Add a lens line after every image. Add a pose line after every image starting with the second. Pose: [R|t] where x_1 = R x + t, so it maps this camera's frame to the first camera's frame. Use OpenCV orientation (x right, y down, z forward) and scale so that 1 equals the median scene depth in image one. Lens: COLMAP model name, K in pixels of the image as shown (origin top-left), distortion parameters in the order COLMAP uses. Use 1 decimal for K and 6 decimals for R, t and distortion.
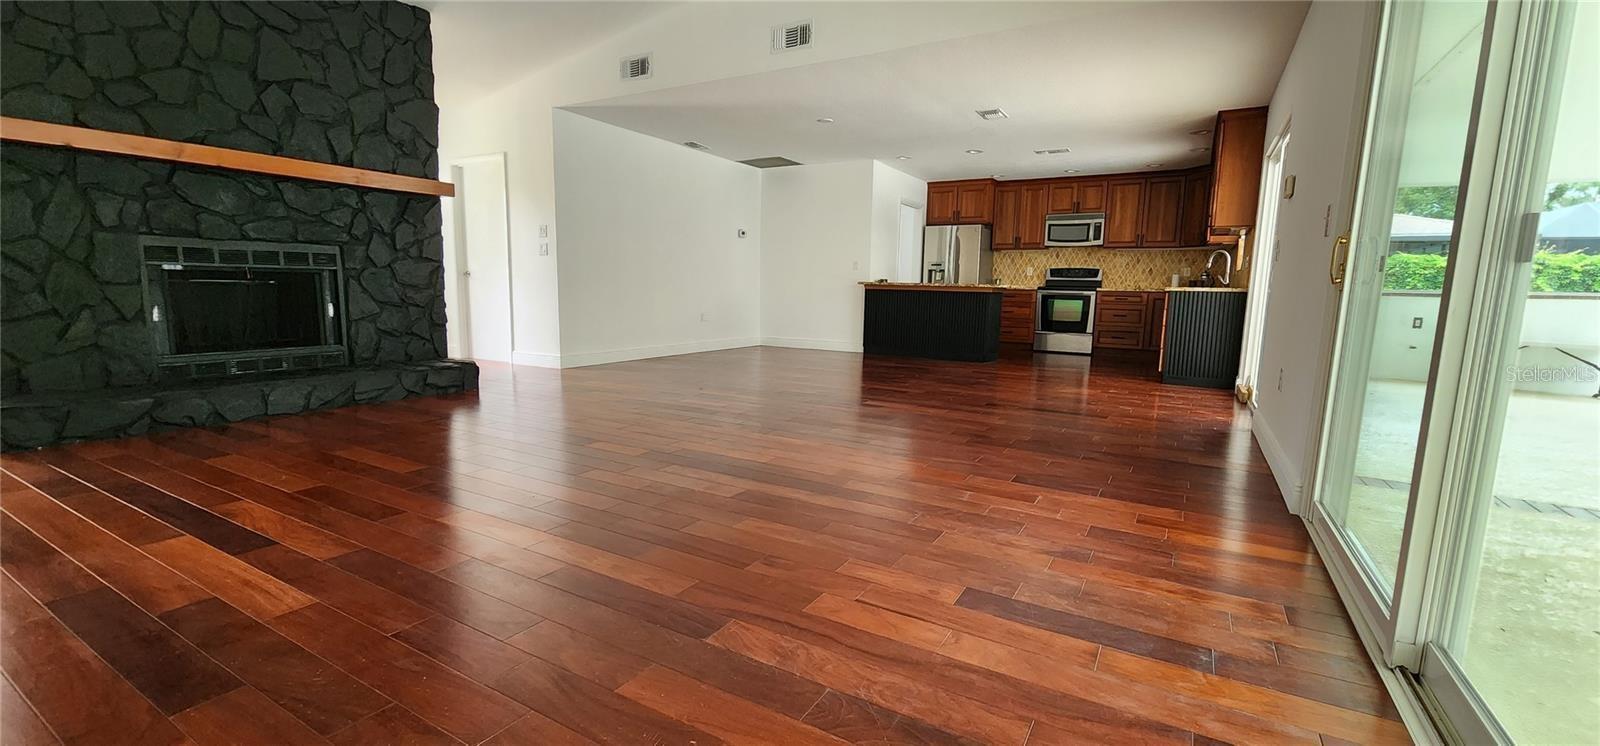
lens RADIAL K [[660.6, 0, 811.4], [0, 660.6, 376.4], [0, 0, 1]] dist [0.010505, -0.000196]
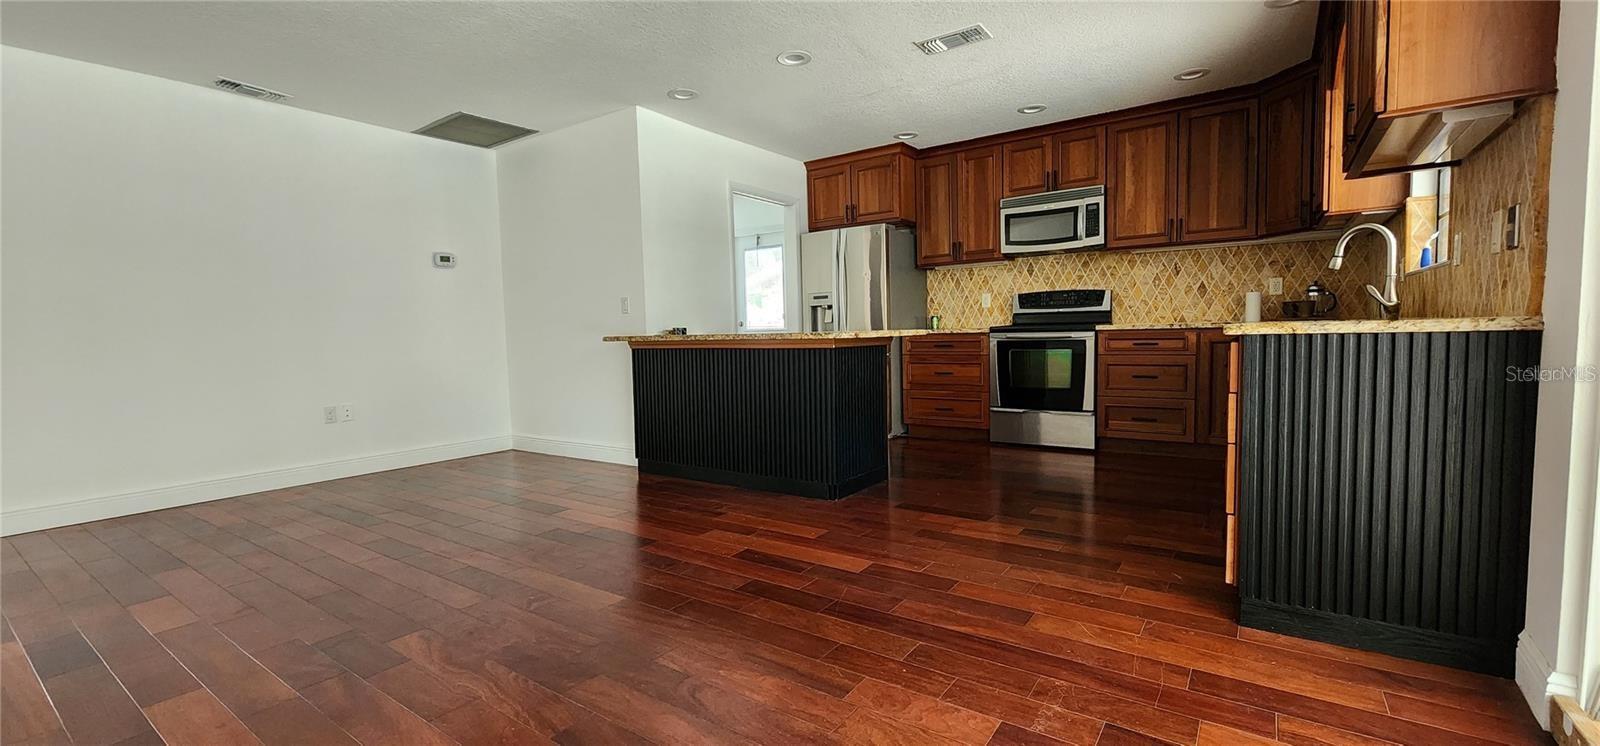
lens RADIAL K [[660.6, 0, 811.4], [0, 660.6, 376.4], [0, 0, 1]] dist [0.010505, -0.000196]
pose [[0.995390, -0.040591, -0.086895, 0.242236], [0.034888, 0.997198, -0.066168, -0.064064], [0.089337, 0.062832, 0.994018, 0.446066]]
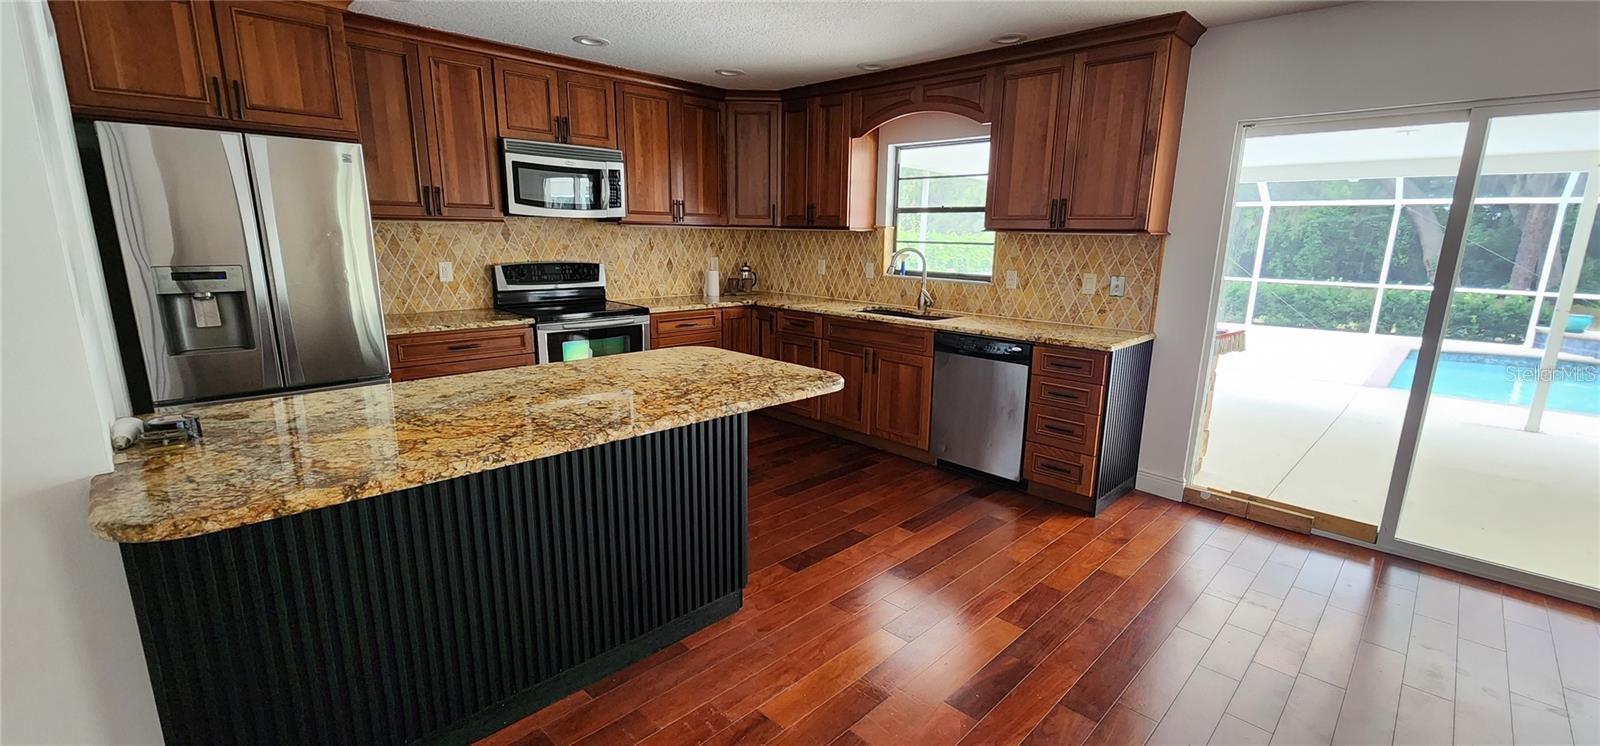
lens RADIAL K [[660.6, 0, 811.4], [0, 660.6, 376.4], [0, 0, 1]] dist [0.010505, -0.000196]
pose [[0.253255, -0.223251, 0.941287, -0.013804], [0.119688, 0.972762, 0.198515, -0.161960], [-0.959967, 0.062385, 0.273078, 0.727587]]
